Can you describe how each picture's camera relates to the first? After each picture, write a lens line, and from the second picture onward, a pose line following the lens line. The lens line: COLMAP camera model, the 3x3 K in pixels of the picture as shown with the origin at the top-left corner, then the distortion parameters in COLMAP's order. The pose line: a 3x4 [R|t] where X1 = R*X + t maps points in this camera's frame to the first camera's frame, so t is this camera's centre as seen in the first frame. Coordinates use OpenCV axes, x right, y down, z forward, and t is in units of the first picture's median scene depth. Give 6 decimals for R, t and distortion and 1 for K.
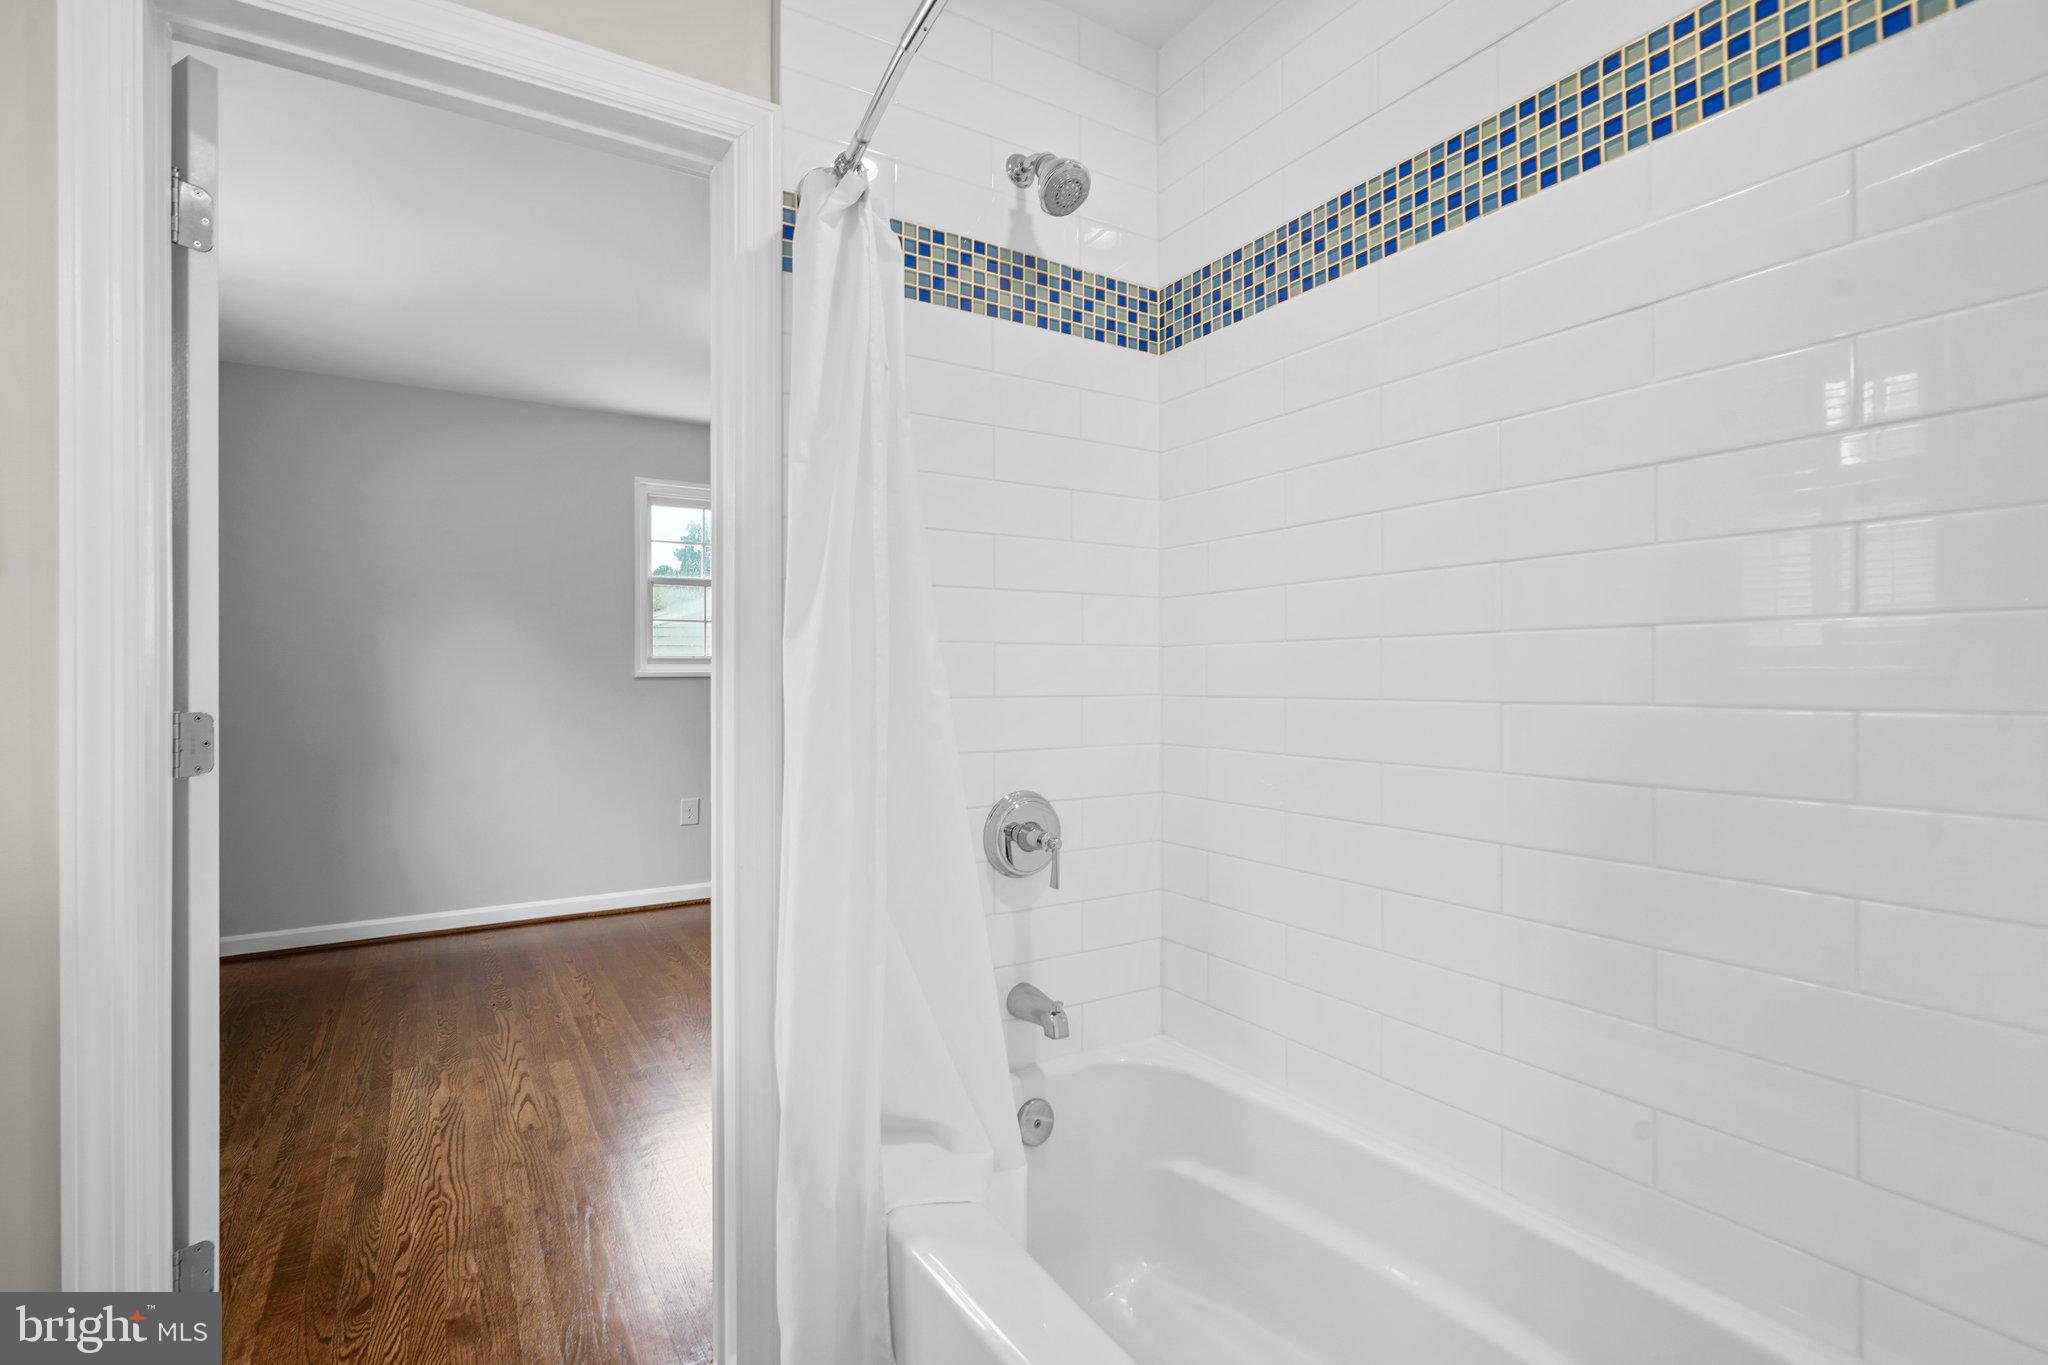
lens RADIAL K [[950.5, 0, 1017.1], [0, 950.5, 681.8], [0, 0, 1]] dist [0.003686, -0.000110]
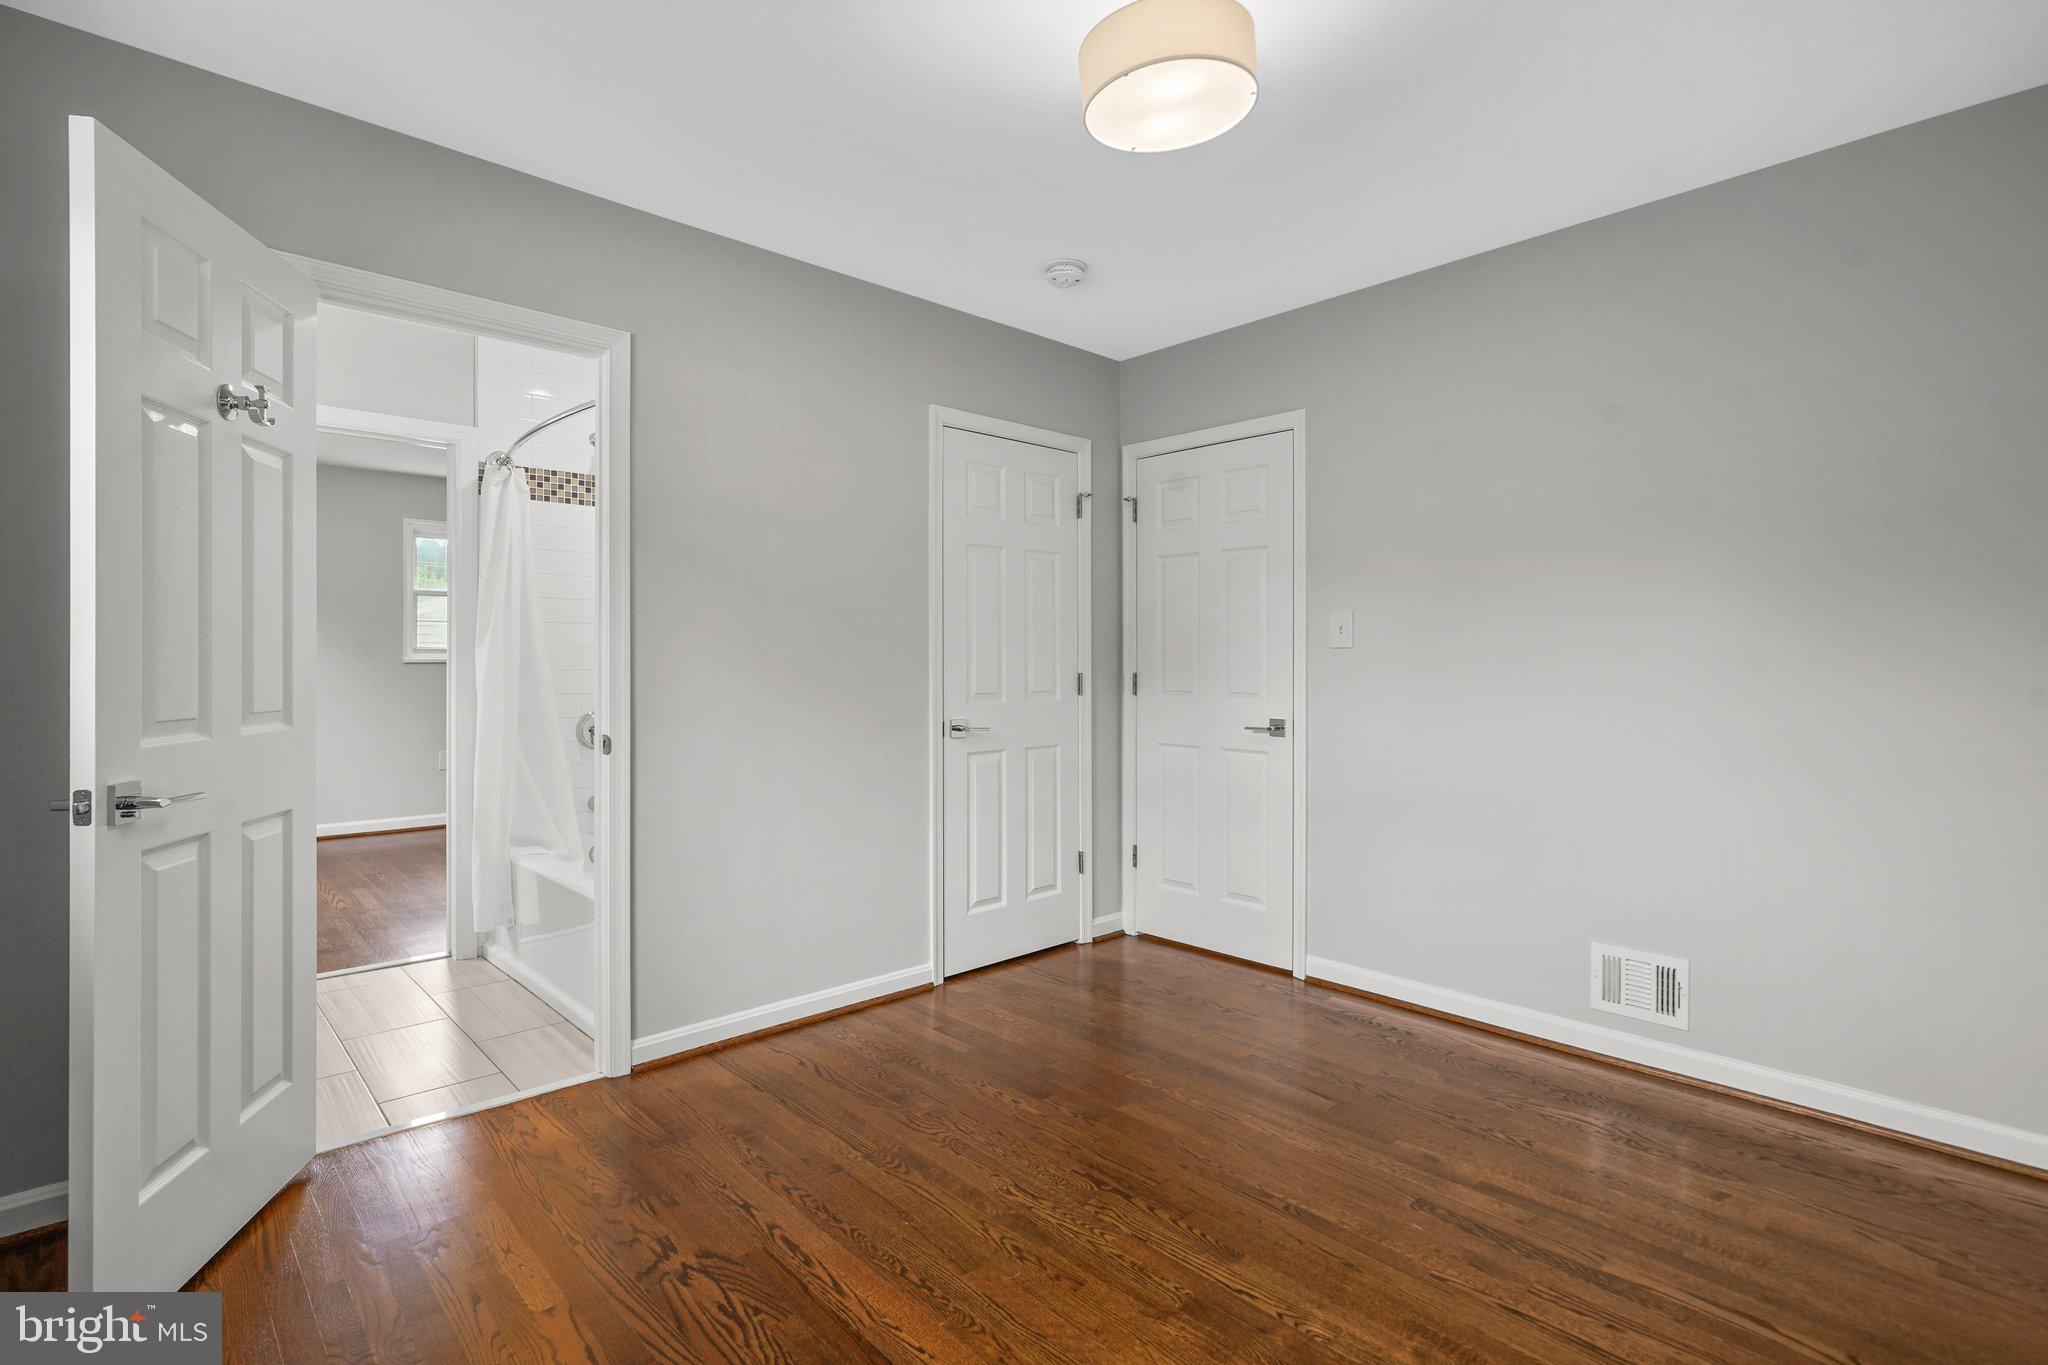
lens RADIAL K [[950.5, 0, 1018.2], [0, 950.5, 681.1], [0, 0, 1]] dist [0.003686, -0.000110]
pose [[0.974182, 0.003459, 0.225737, 0.494958], [-0.004434, 0.999983, 0.003813, 0.029669], [-0.225720, -0.004716, 0.974181, -1.513632]]
